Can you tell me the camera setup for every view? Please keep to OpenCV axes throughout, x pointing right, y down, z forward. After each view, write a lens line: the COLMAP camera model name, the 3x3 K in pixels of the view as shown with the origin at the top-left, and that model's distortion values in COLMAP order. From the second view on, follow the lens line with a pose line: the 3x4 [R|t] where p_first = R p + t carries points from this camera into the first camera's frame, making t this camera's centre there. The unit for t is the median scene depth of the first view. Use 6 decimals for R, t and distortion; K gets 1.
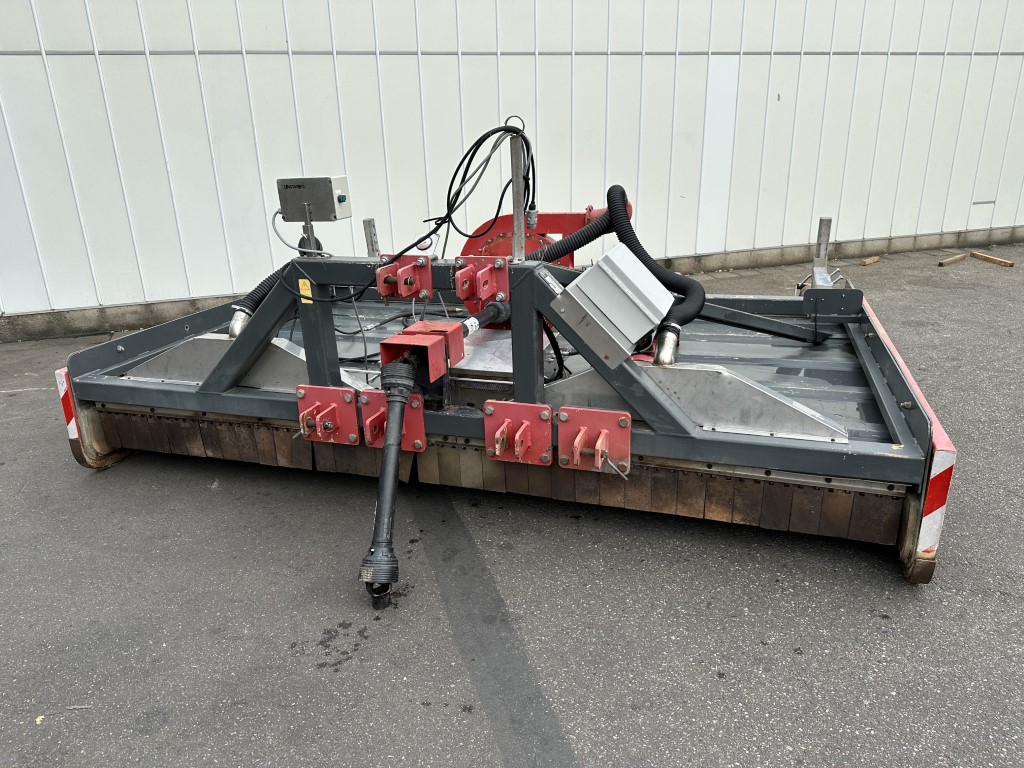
lens RADIAL K [[727.7, 0, 510.6], [0, 727.7, 388.2], [0, 0, 1]] dist [0.075993, -0.105946]
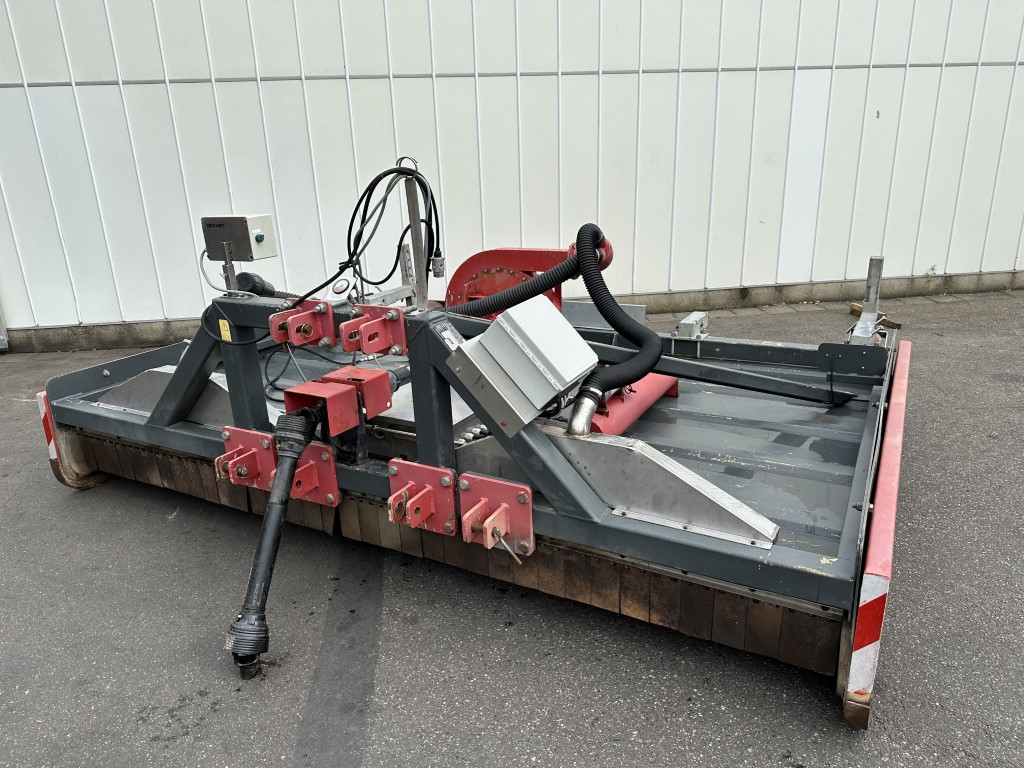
lens RADIAL K [[727.7, 0, 510.6], [0, 727.7, 388.2], [0, 0, 1]] dist [0.075993, -0.105946]
pose [[0.983511, 0.054066, -0.172576, 0.266720], [-0.056638, 0.998345, -0.010010, -0.071342], [0.171750, 0.019619, 0.984945, 0.113220]]
